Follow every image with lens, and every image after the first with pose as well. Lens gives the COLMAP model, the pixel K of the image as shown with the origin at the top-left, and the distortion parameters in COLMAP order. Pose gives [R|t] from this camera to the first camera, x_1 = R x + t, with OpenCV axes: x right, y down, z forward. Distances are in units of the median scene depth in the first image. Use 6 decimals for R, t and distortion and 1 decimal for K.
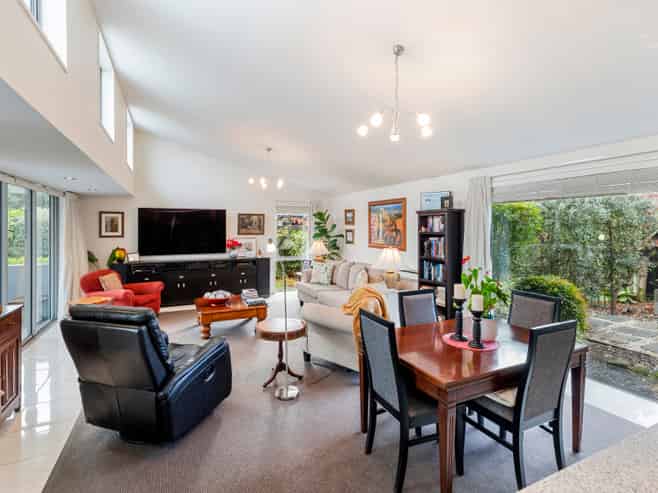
lens RADIAL K [[339.4, 0, 327.2], [0, 339.4, 226.7], [0, 0, 1]] dist [0.000787, -0.000498]
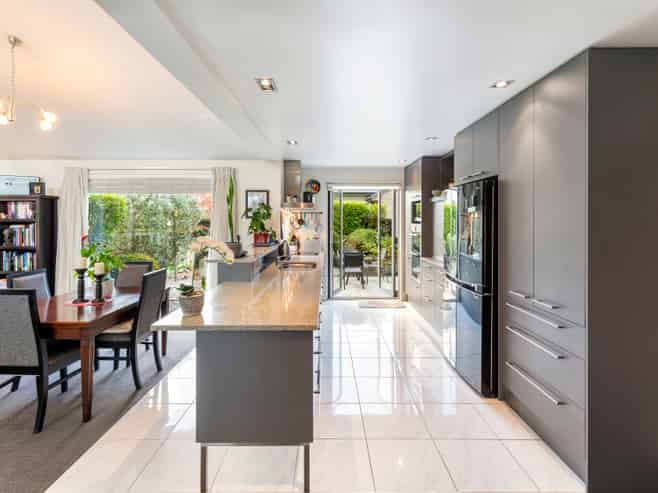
lens RADIAL K [[339.4, 0, 327.2], [0, 339.4, 226.7], [0, 0, 1]] dist [0.000787, -0.000498]
pose [[0.424478, -0.019110, 0.905237, -0.172328], [-0.002272, 0.999752, 0.022170, 0.014480], [-0.905435, -0.011467, 0.424329, -0.165376]]
